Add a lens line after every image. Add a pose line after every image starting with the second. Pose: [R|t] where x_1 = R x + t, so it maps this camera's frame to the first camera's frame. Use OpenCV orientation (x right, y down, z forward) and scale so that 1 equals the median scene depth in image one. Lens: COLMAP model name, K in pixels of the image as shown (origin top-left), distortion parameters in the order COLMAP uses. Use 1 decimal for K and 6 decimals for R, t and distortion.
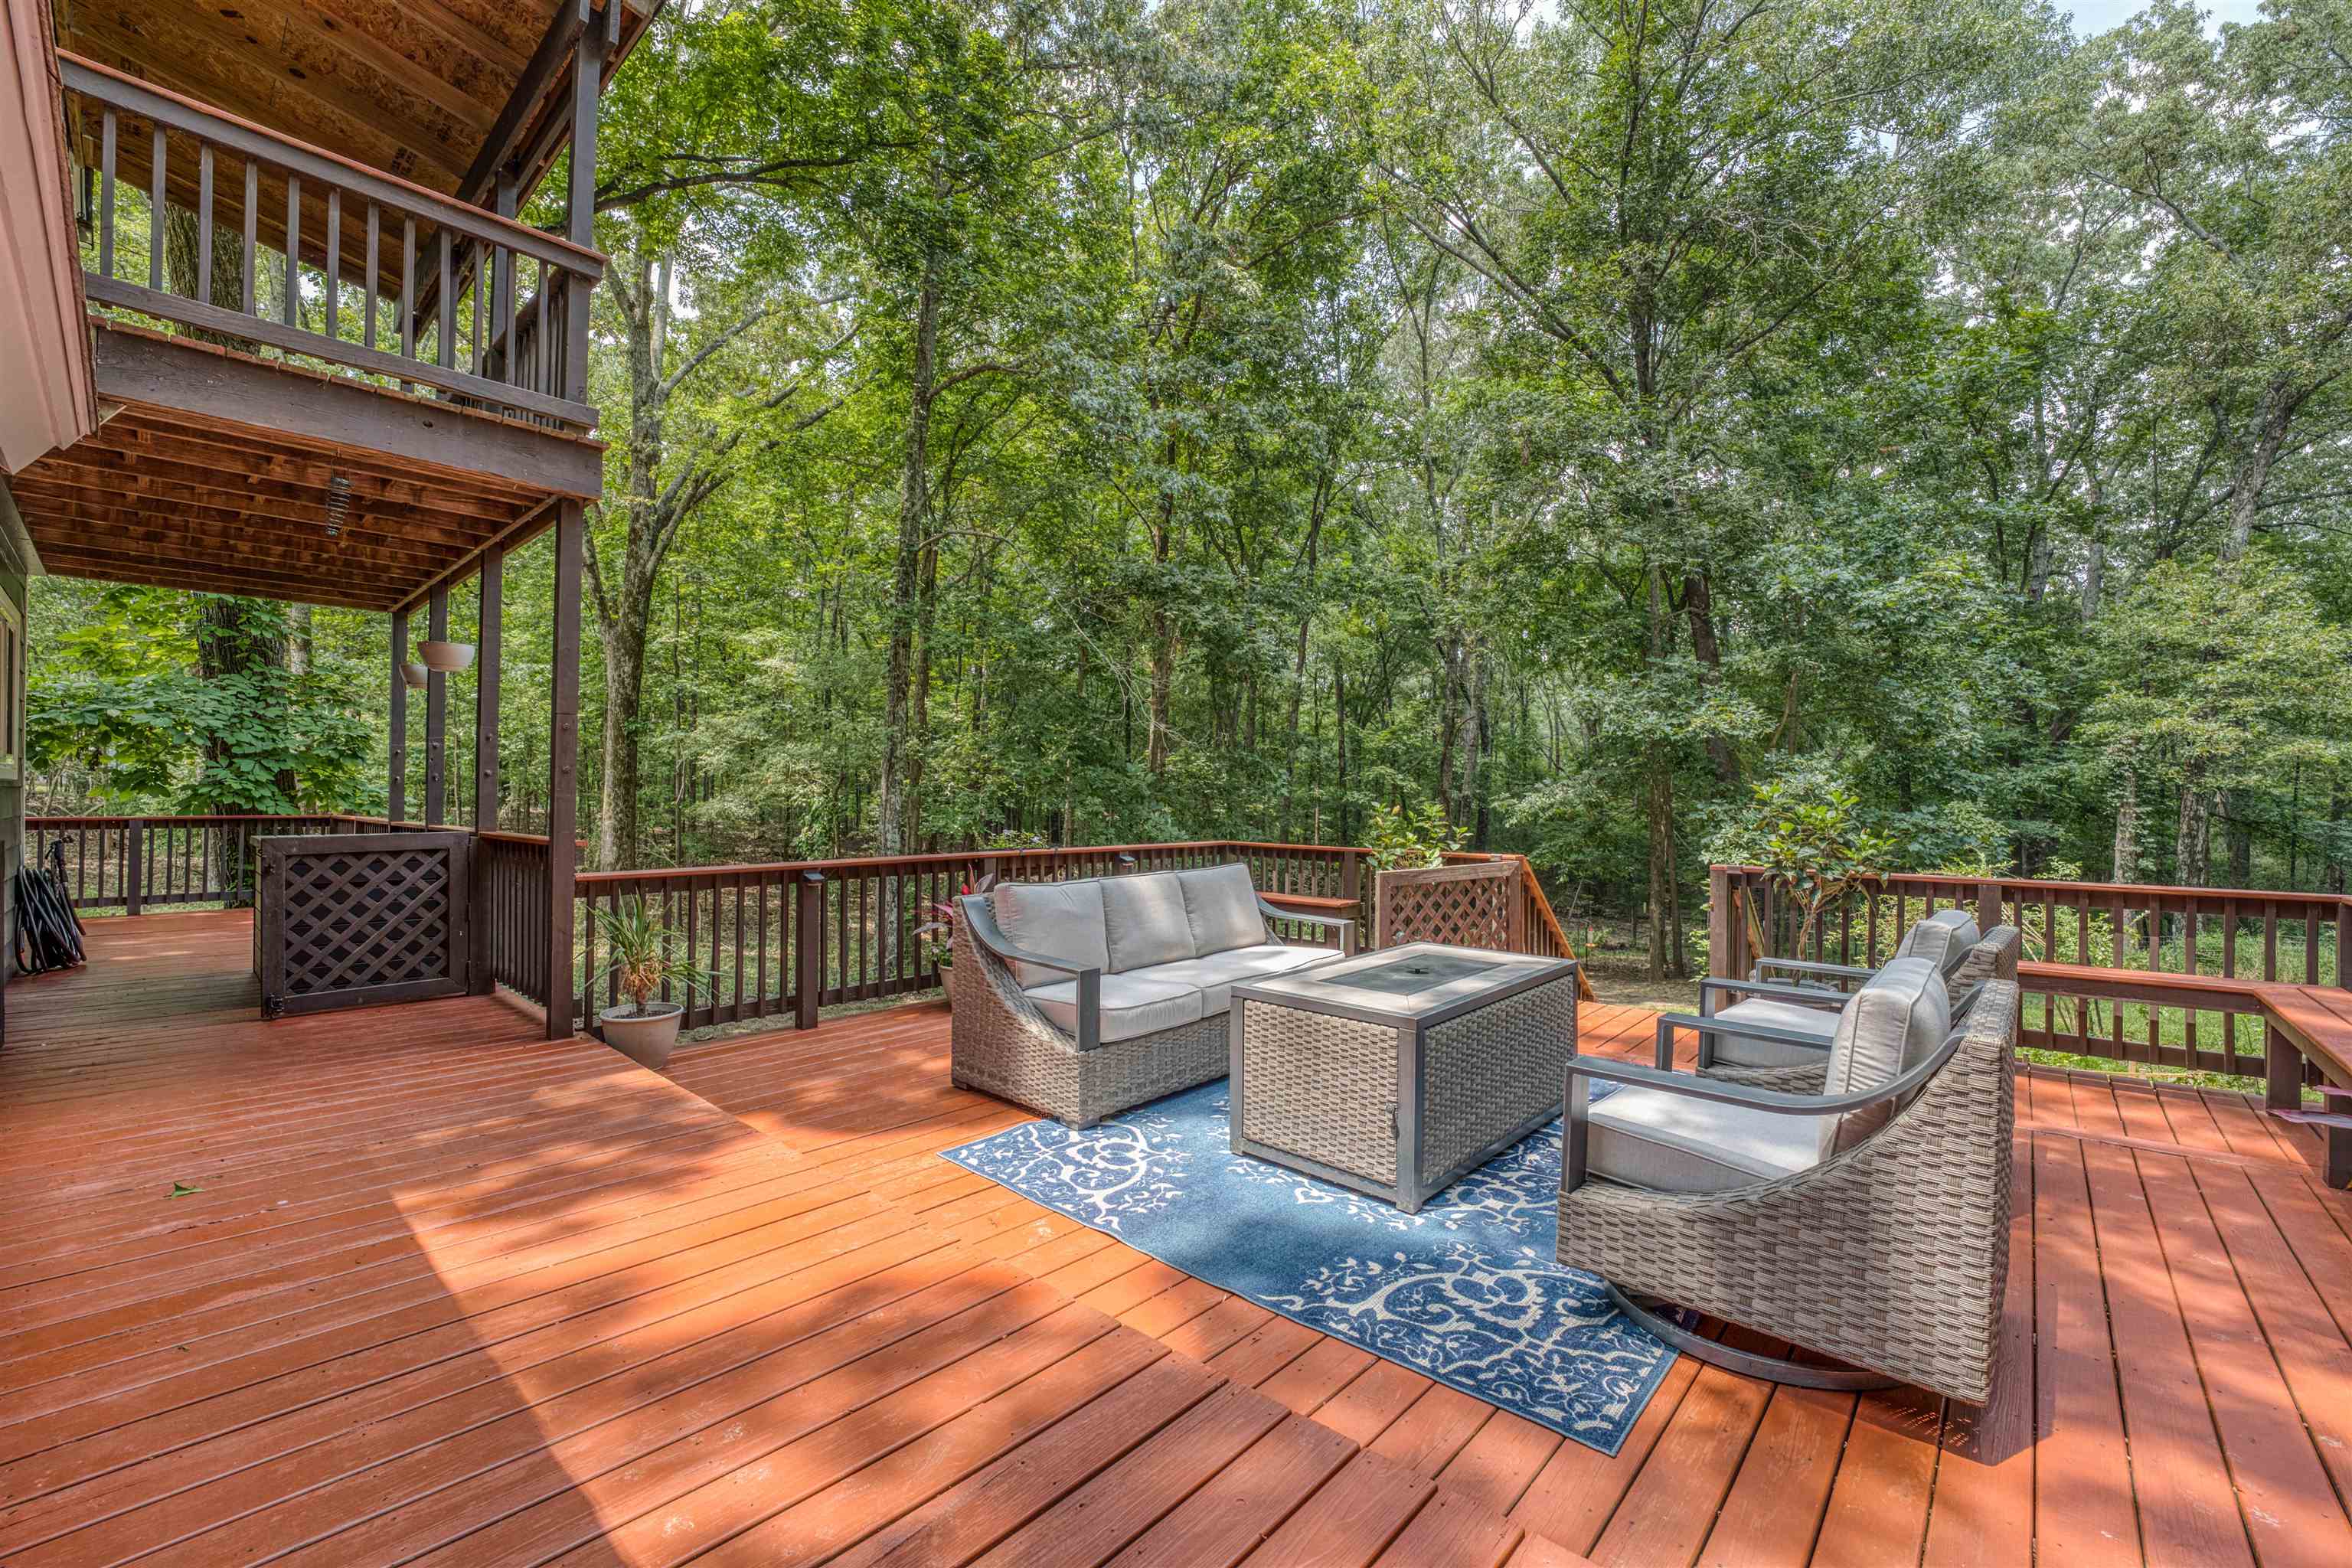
lens RADIAL K [[957.8, 0, 1170.5], [0, 957.8, 788.2], [0, 0, 1]] dist [-0.031140, 0.005205]
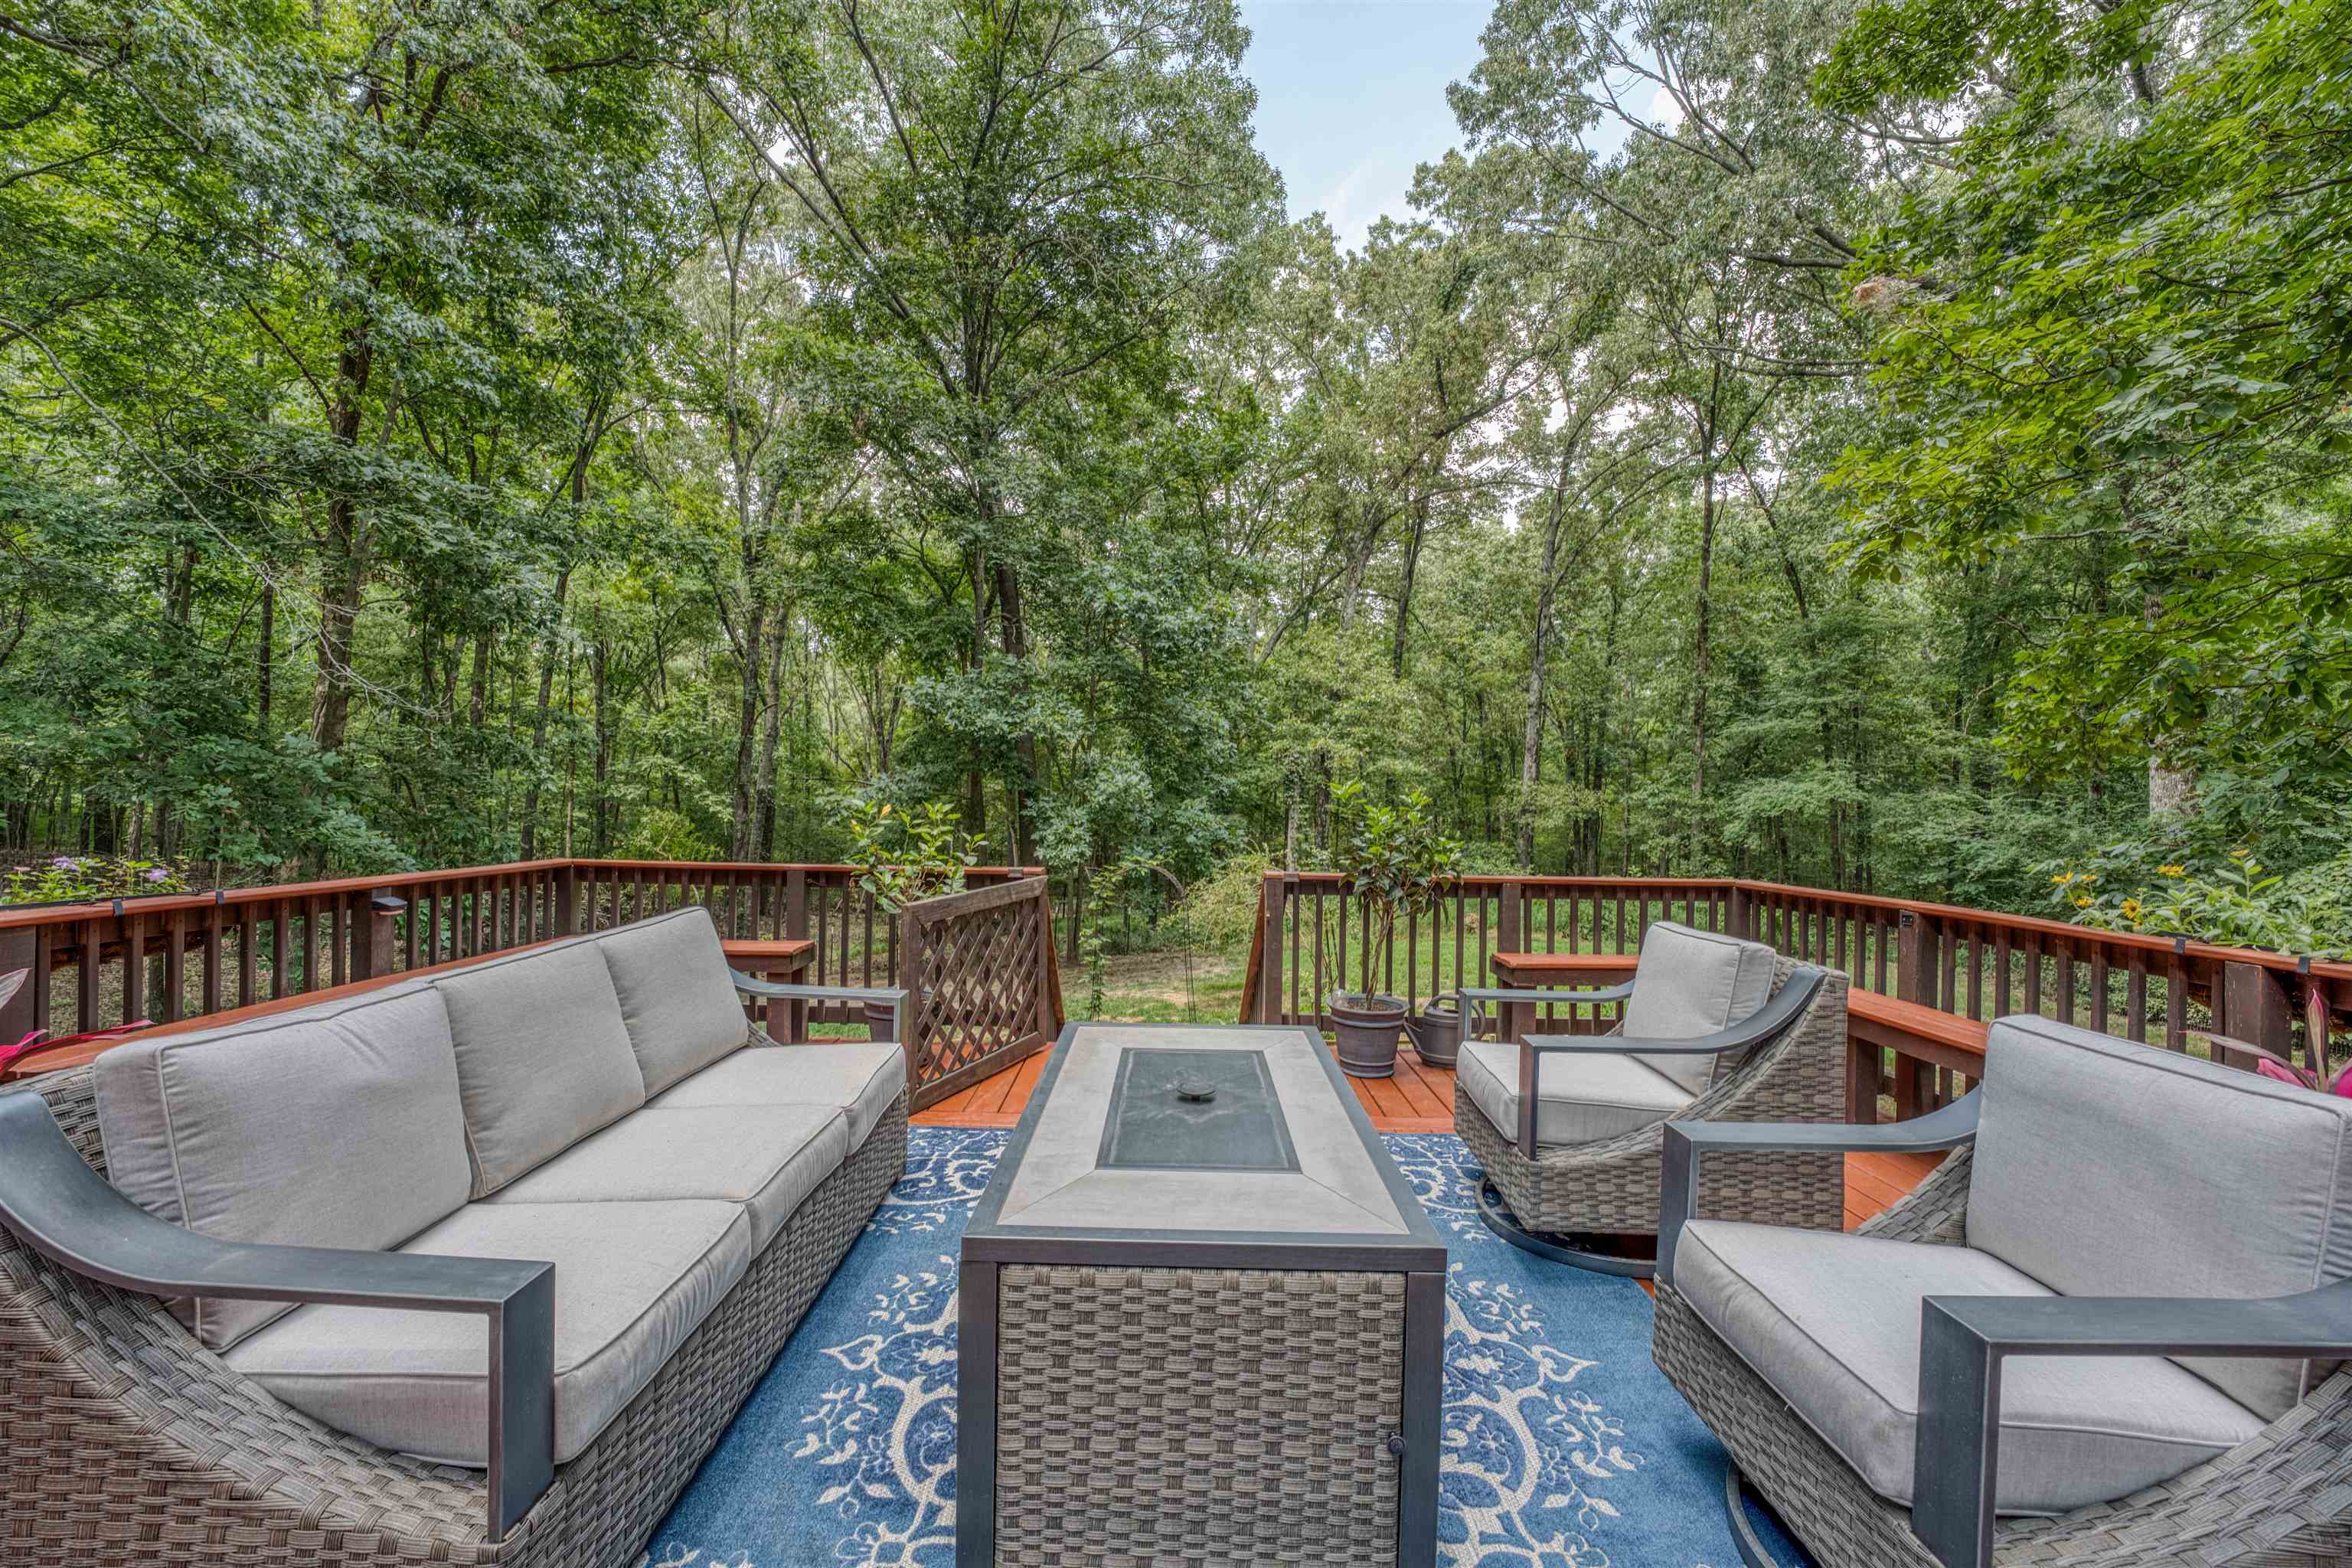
lens RADIAL K [[957.8, 0, 1170.5], [0, 957.8, 788.2], [0, 0, 1]] dist [-0.031140, 0.005205]
pose [[0.739298, 0.011983, 0.673272, -0.027631], [-0.014927, 0.999888, -0.001405, 0.001264], [-0.673213, -0.009012, 0.739394, 0.113517]]
